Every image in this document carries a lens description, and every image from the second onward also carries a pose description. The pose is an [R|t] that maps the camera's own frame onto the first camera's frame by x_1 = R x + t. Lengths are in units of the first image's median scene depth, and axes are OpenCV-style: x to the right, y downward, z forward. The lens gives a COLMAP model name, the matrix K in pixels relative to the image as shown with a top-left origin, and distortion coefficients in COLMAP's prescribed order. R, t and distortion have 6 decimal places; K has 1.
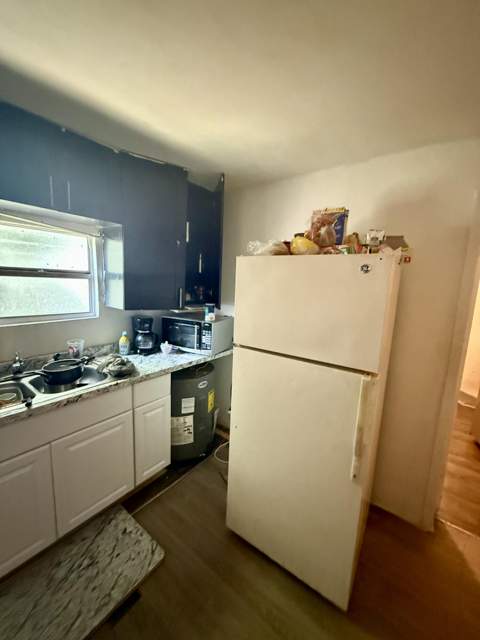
lens RADIAL K [[257.6, 0, 240.0], [0, 257.6, 320.0], [0, 0, 1]] dist [0.001438, 0.000345]
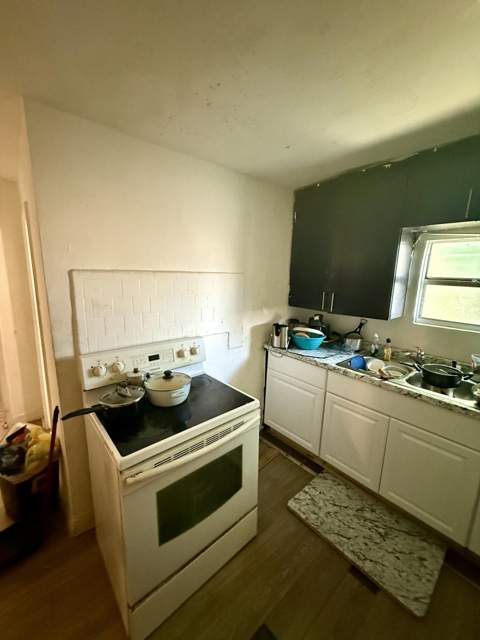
lens RADIAL K [[254.5, 0, 240.9], [0, 254.5, 318.5], [0, 0, 1]] dist [-0.000064, 0.000252]
pose [[-0.197007, 0.132376, -0.971424, 0.371925], [-0.184156, 0.968209, 0.169285, -0.041693], [0.962951, 0.212244, -0.166366, 0.280799]]
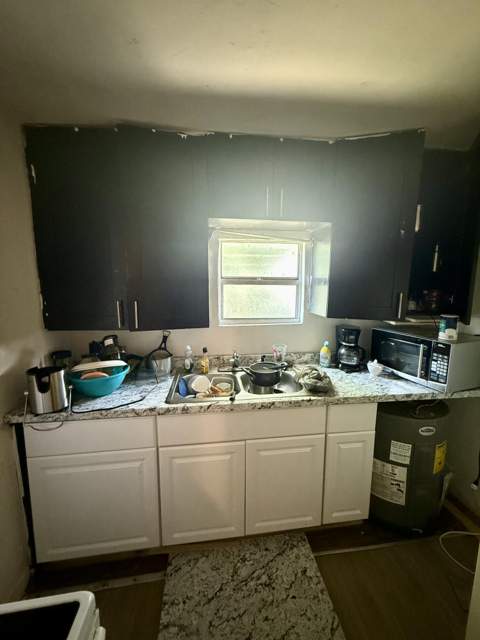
lens RADIAL K [[254.5, 0, 240.9], [0, 254.5, 318.5], [0, 0, 1]] dist [-0.000064, 0.000252]
pose [[0.704223, 0.054679, -0.707870, -0.031319], [-0.081903, 0.996630, -0.004498, -0.007194], [0.705239, 0.061144, 0.706328, 0.156665]]
